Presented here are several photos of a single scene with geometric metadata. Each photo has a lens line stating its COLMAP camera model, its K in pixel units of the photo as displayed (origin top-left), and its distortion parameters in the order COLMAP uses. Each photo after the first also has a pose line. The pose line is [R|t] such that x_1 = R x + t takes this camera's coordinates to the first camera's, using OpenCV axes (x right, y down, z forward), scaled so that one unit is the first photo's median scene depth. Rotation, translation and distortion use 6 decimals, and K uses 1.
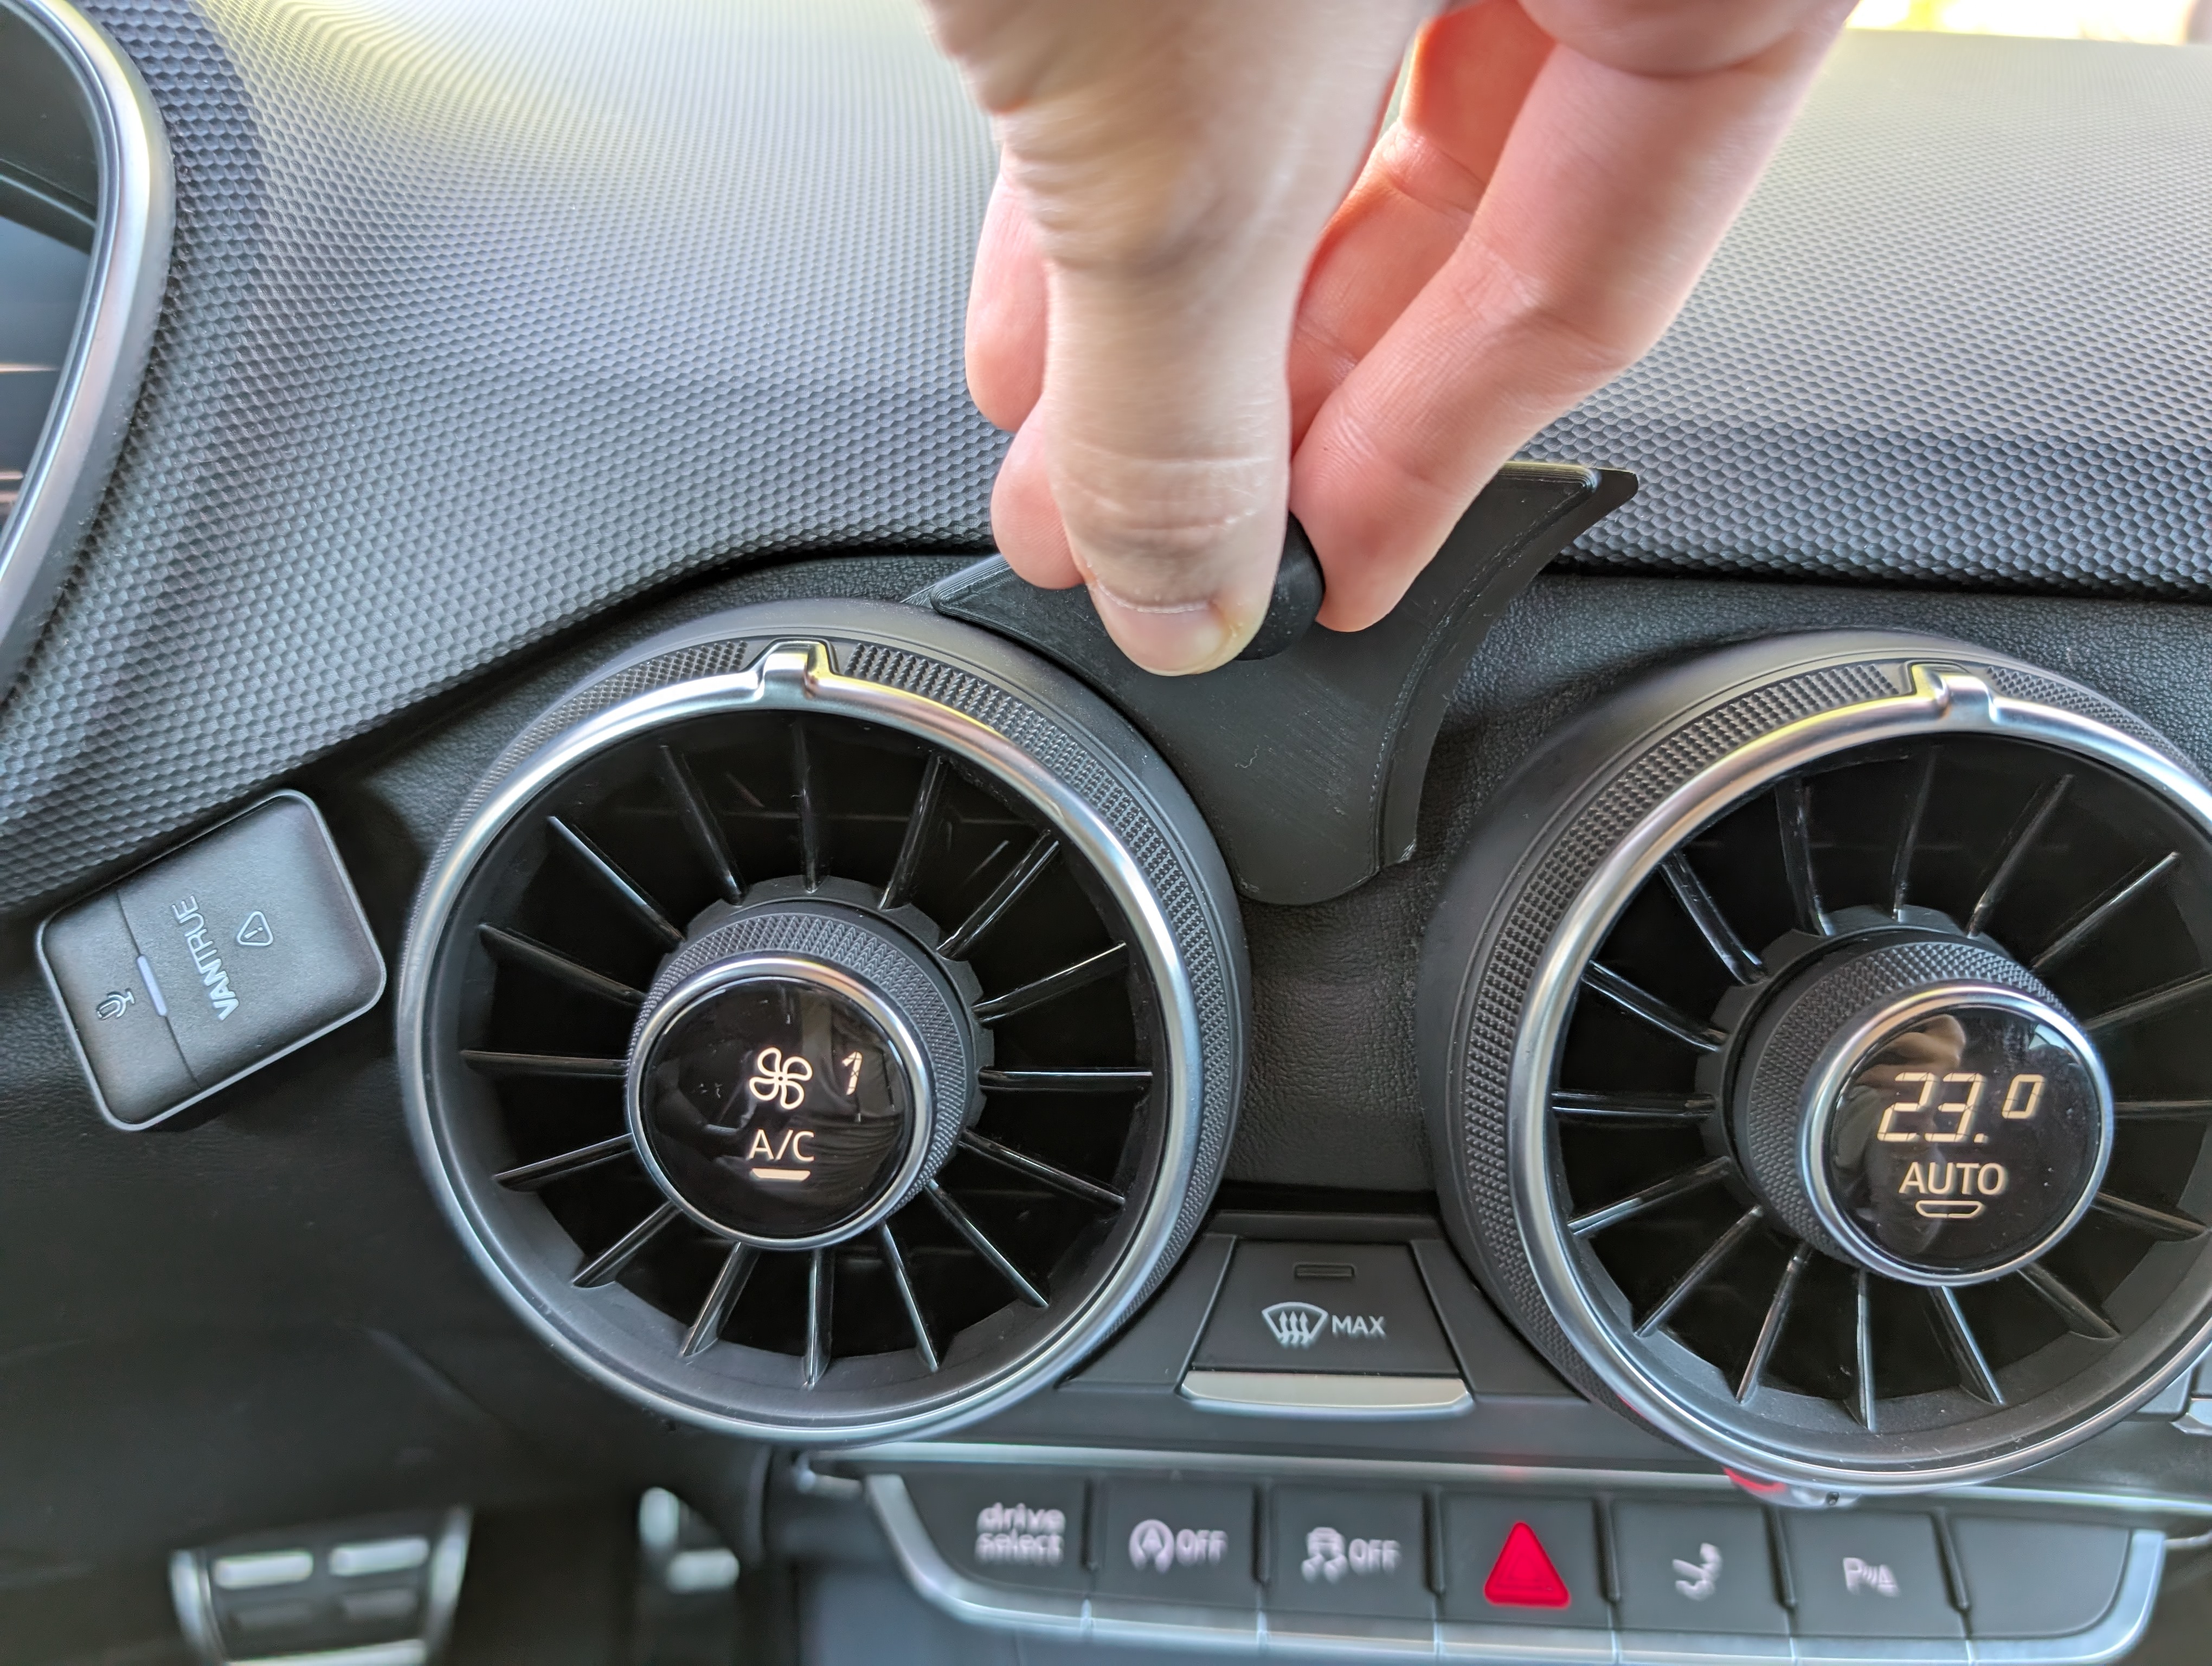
lens RADIAL K [[2290.7, 0, 1106.0], [0, 2290.7, 833.0], [0, 0, 1]] dist [-0.121348, 0.113683]
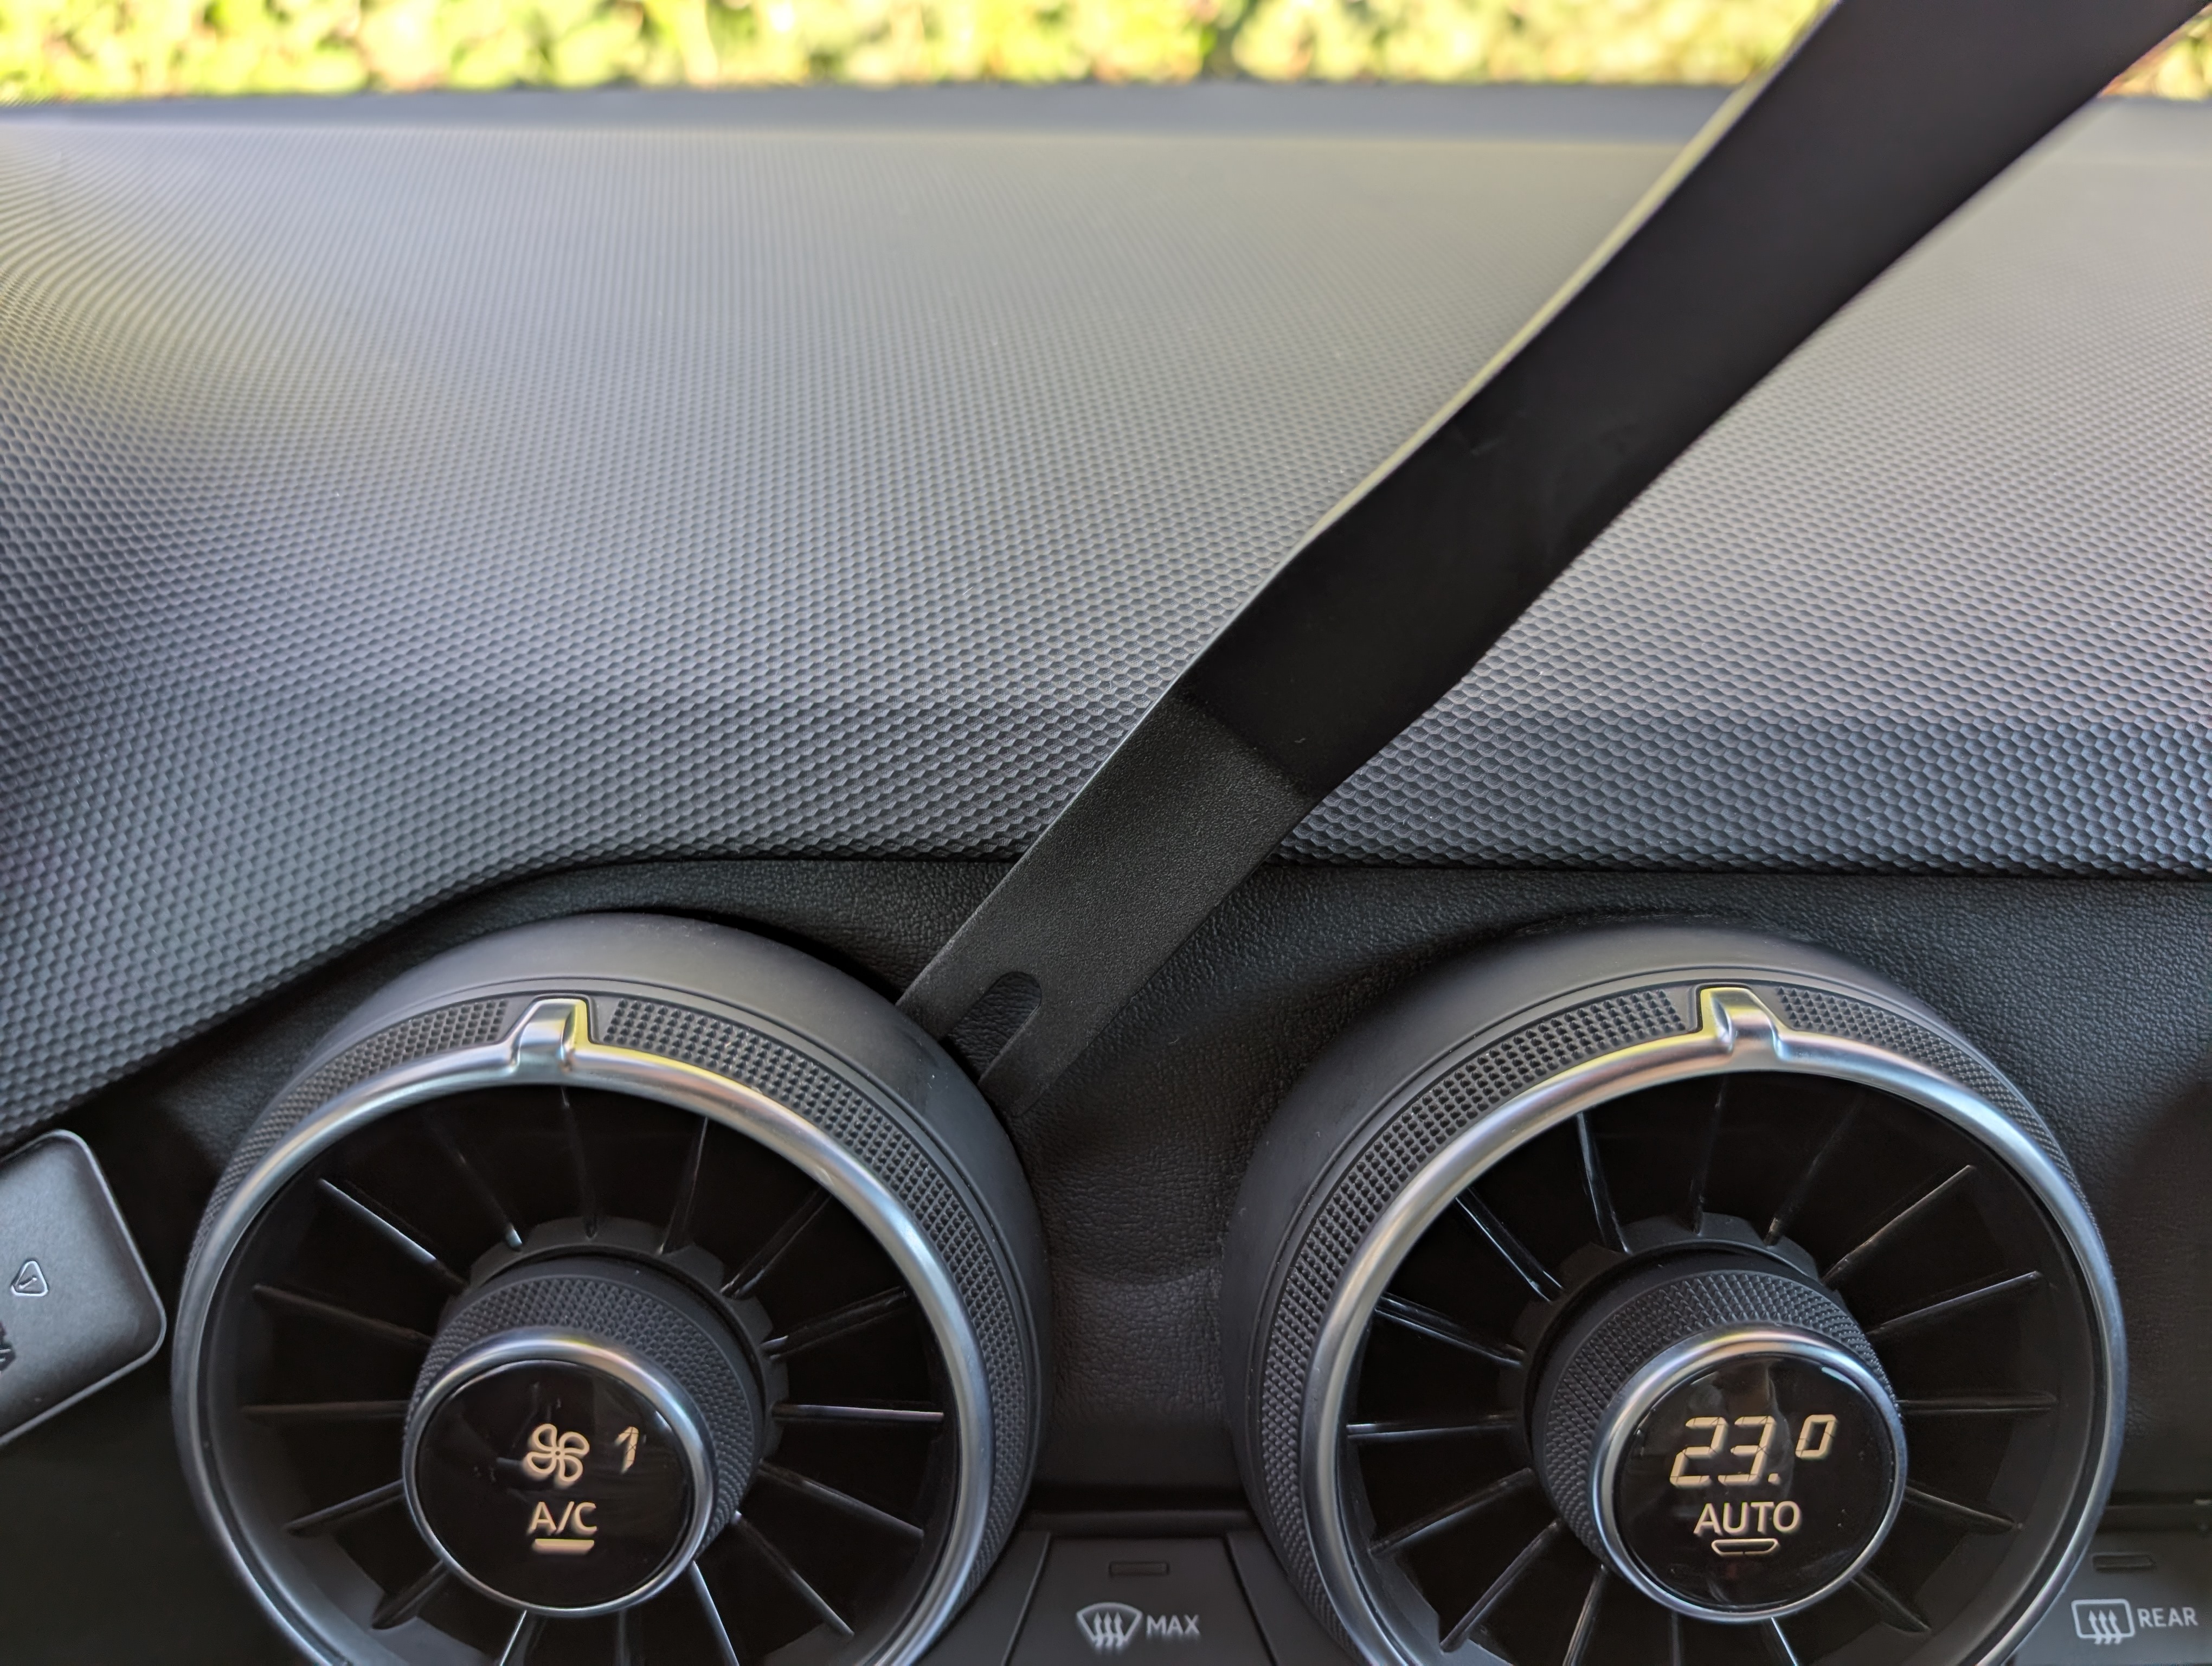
lens RADIAL K [[2290.7, 0, 1106.0], [0, 2290.7, 833.0], [0, 0, 1]] dist [-0.121348, 0.113683]
pose [[0.999087, -0.032855, 0.027308, 0.069689], [0.032292, 0.999262, 0.020790, -0.158348], [-0.027971, -0.019889, 0.999411, 0.024214]]
